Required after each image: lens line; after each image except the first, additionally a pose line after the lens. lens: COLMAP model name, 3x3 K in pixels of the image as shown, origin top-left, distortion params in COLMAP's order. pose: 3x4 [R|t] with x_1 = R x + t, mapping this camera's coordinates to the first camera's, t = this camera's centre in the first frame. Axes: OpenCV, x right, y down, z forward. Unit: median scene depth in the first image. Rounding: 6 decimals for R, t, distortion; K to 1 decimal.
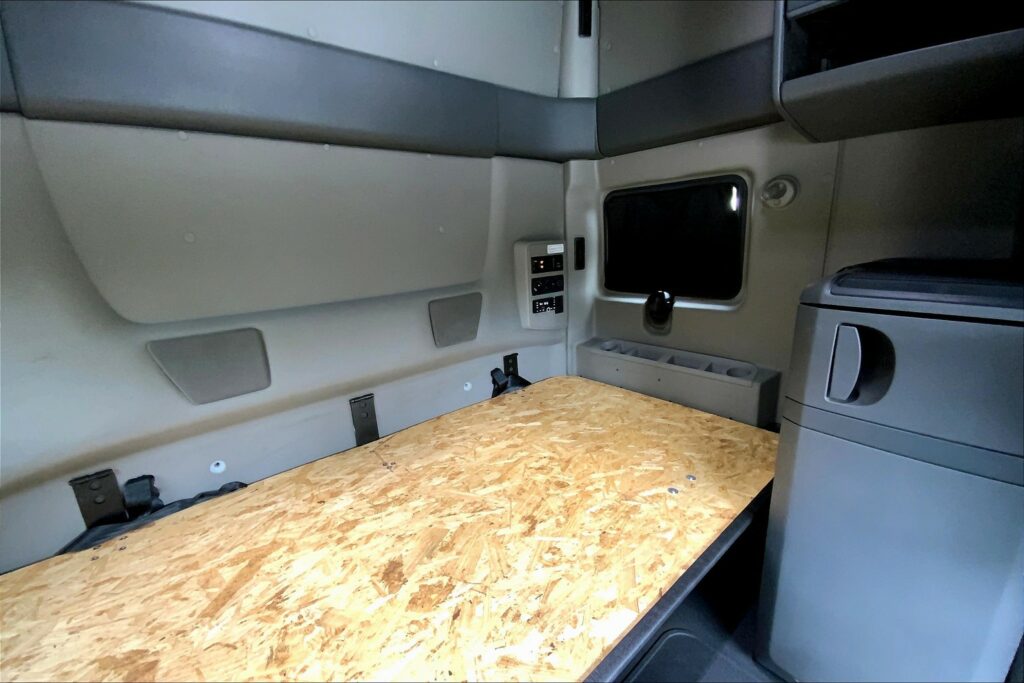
lens RADIAL K [[406.4, 0, 515.7], [0, 406.4, 333.6], [0, 0, 1]] dist [-0.006436, -0.002594]
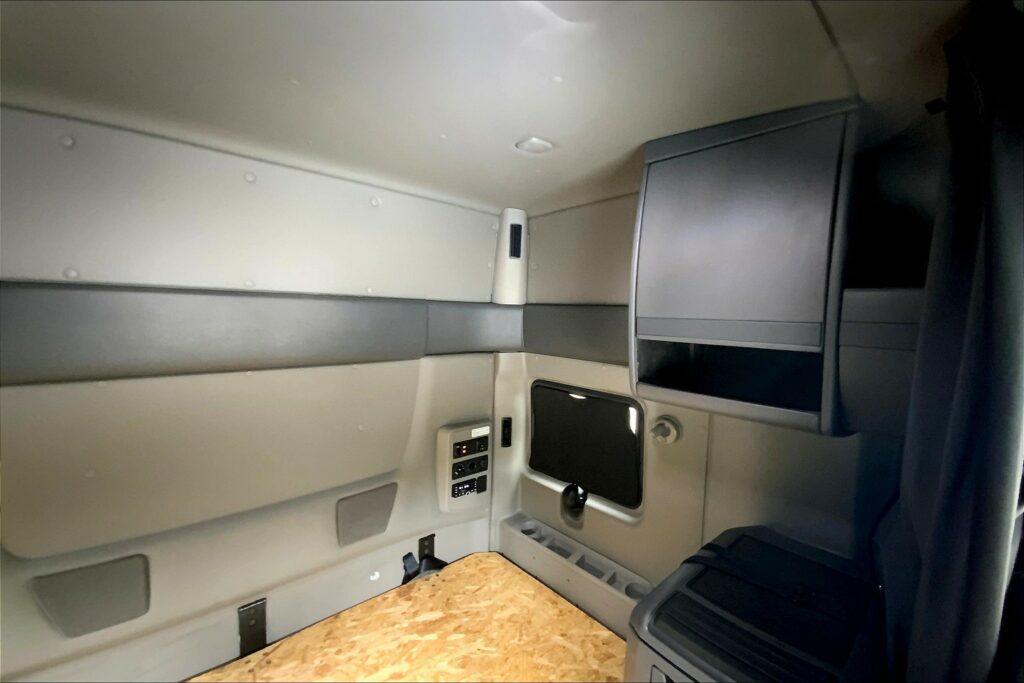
lens RADIAL K [[406.4, 0, 516.2], [0, 406.4, 335.0], [0, 0, 1]] dist [-0.006436, -0.002594]
pose [[0.996224, 0.078771, 0.036523, 0.163144], [-0.070728, 0.980217, -0.184859, -0.331904], [-0.050361, 0.181578, 0.982086, -0.104694]]
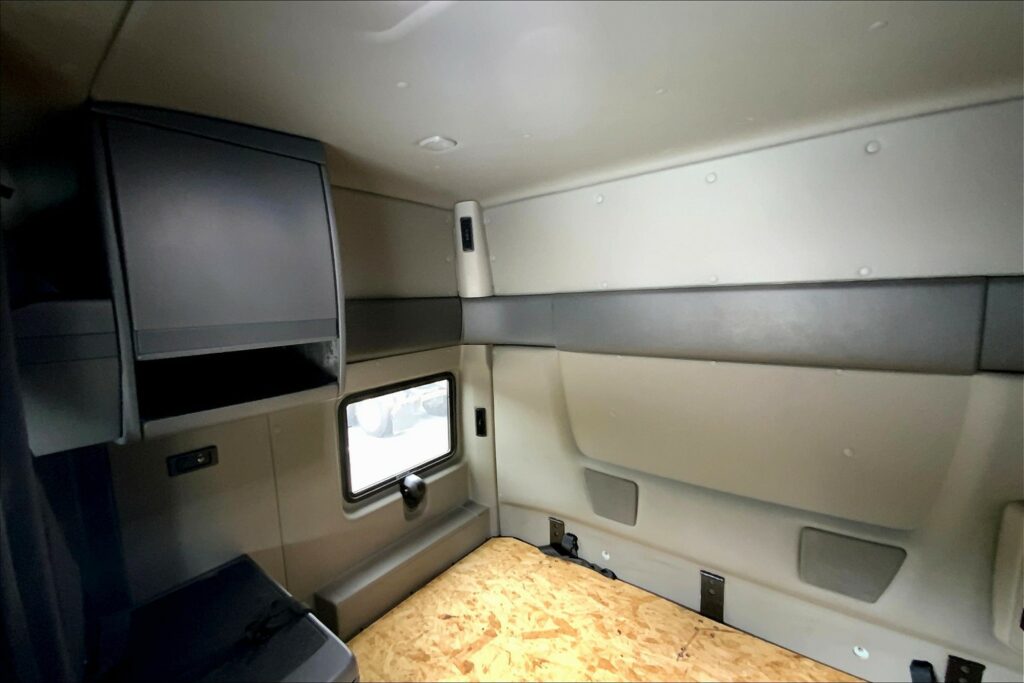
lens RADIAL K [[406.4, 0, 516.8], [0, 406.4, 343.1], [0, 0, 1]] dist [-0.006436, -0.002594]
pose [[0.212703, 0.140692, -0.966935, 0.438013], [-0.221163, 0.970830, 0.092608, -0.404985], [0.951759, 0.194152, 0.237614, 0.134380]]
